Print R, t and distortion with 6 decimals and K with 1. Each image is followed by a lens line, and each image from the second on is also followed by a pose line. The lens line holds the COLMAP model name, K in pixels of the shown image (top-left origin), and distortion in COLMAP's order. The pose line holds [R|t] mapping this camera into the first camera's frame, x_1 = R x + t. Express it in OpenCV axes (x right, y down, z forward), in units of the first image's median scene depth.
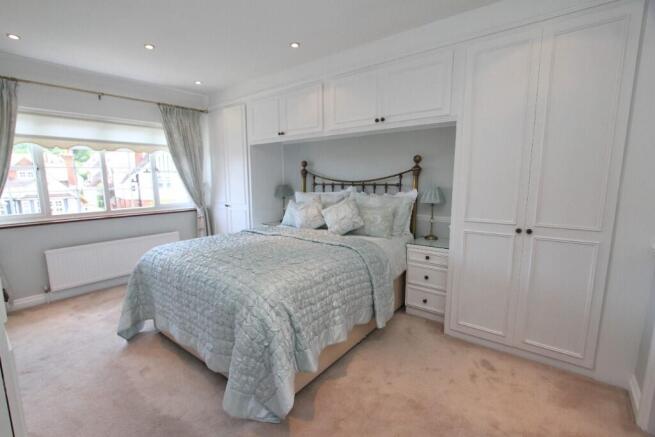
lens RADIAL K [[299.8, 0, 316.6], [0, 299.8, 223.6], [0, 0, 1]] dist [-0.015185, 0.000953]
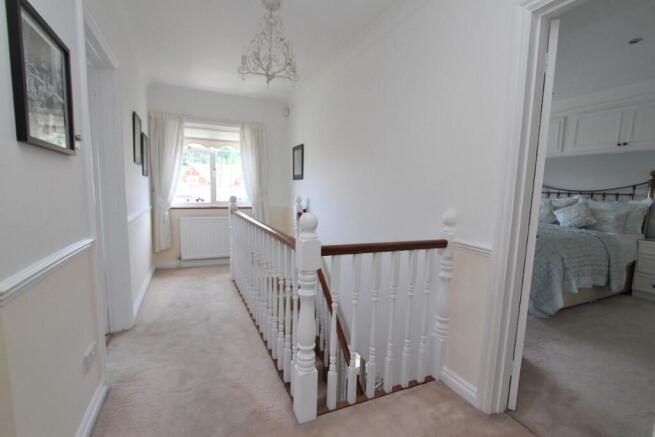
lens RADIAL K [[299.8, 0, 316.6], [0, 299.8, 223.6], [0, 0, 1]] dist [-0.015185, 0.000953]
pose [[0.886889, 0.082173, -0.454616, -0.331790], [-0.097903, 0.995134, -0.011121, 0.137976], [0.451490, 0.054372, 0.890618, -0.703364]]
